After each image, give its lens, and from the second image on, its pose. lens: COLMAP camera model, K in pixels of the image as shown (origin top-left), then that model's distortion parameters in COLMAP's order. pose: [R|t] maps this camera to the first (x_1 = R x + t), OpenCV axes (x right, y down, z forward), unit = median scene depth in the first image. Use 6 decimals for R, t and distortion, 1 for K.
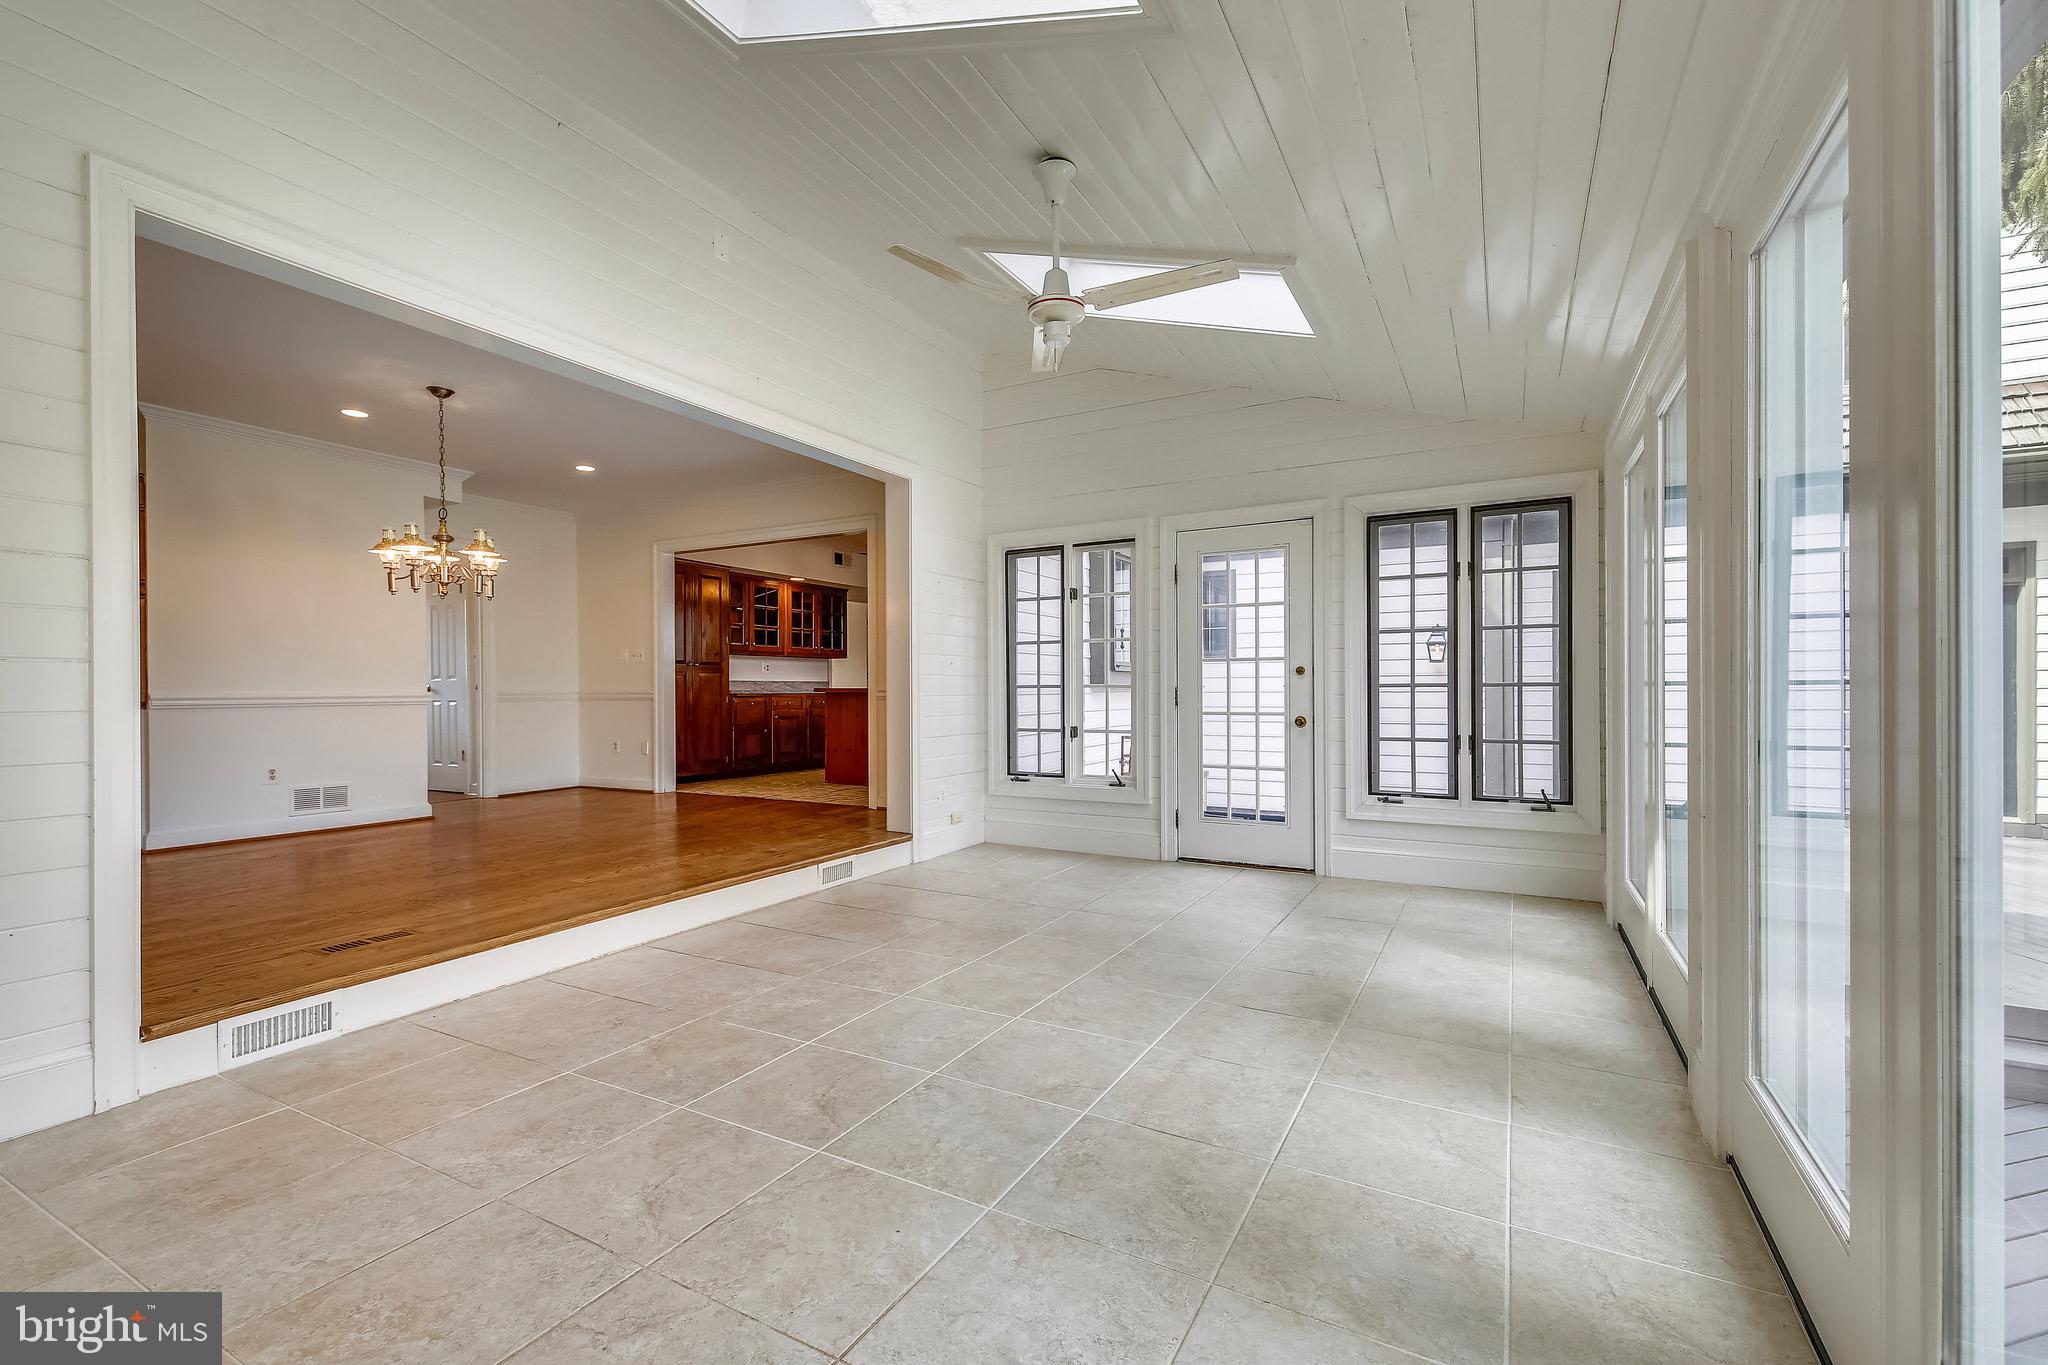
lens RADIAL K [[873.4, 0, 1017.1], [0, 873.4, 693.3], [0, 0, 1]] dist [0.002133, 0.000149]
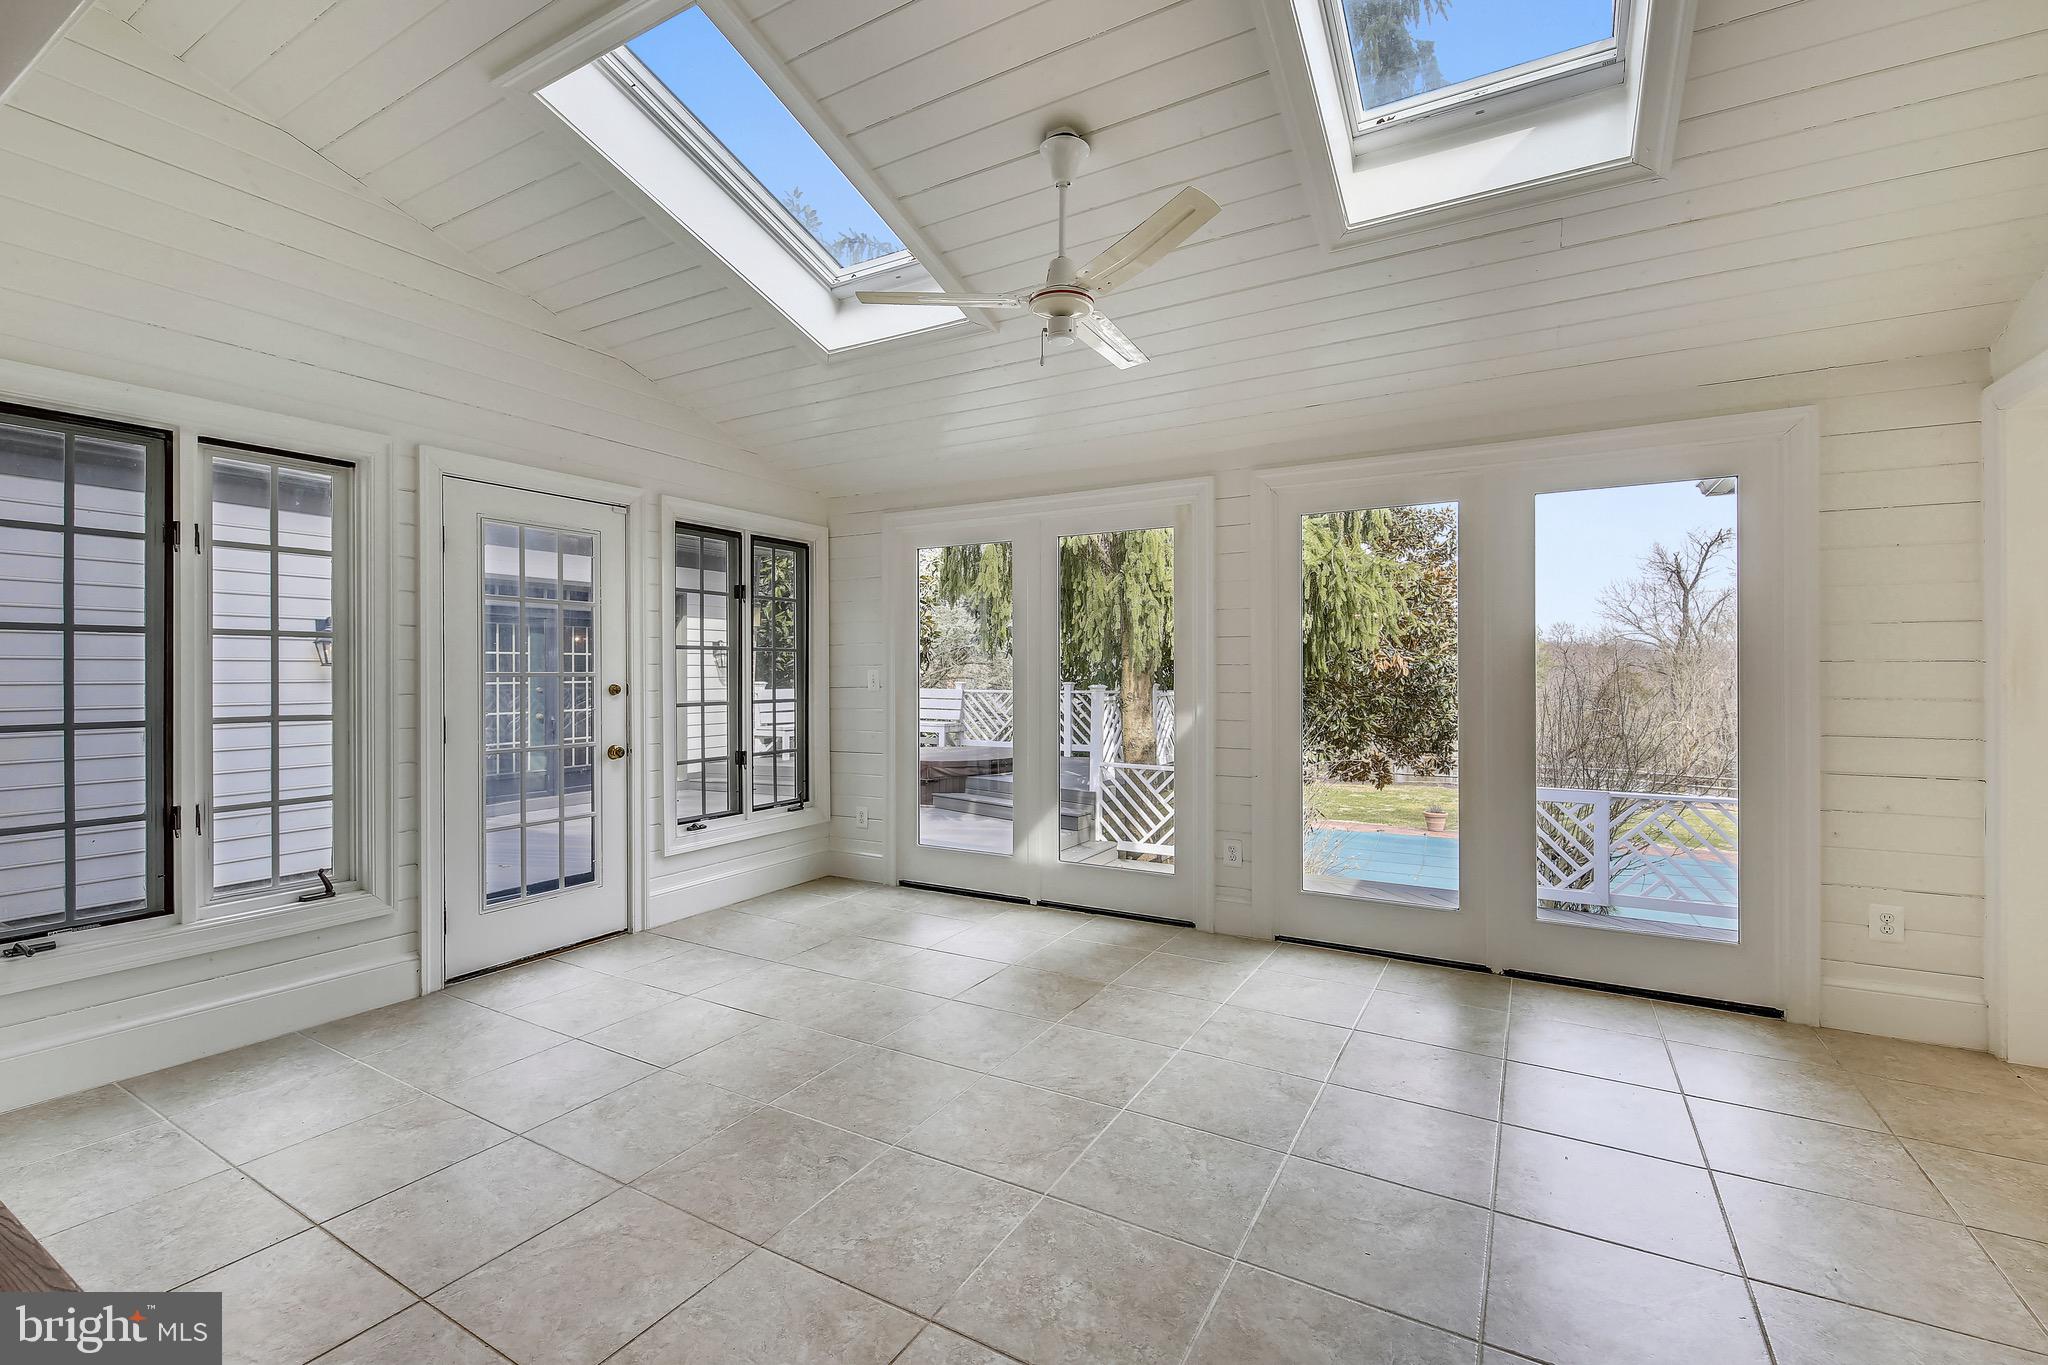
lens RADIAL K [[874.0, 0, 1031.1], [0, 874.0, 673.7], [0, 0, 1]] dist [0.001545, 0.000007]
pose [[0.009363, 0.005001, 0.999944, -0.534113], [0.003865, 0.999980, -0.005037, -0.038414], [-0.999949, 0.003912, 0.009343, 0.653924]]
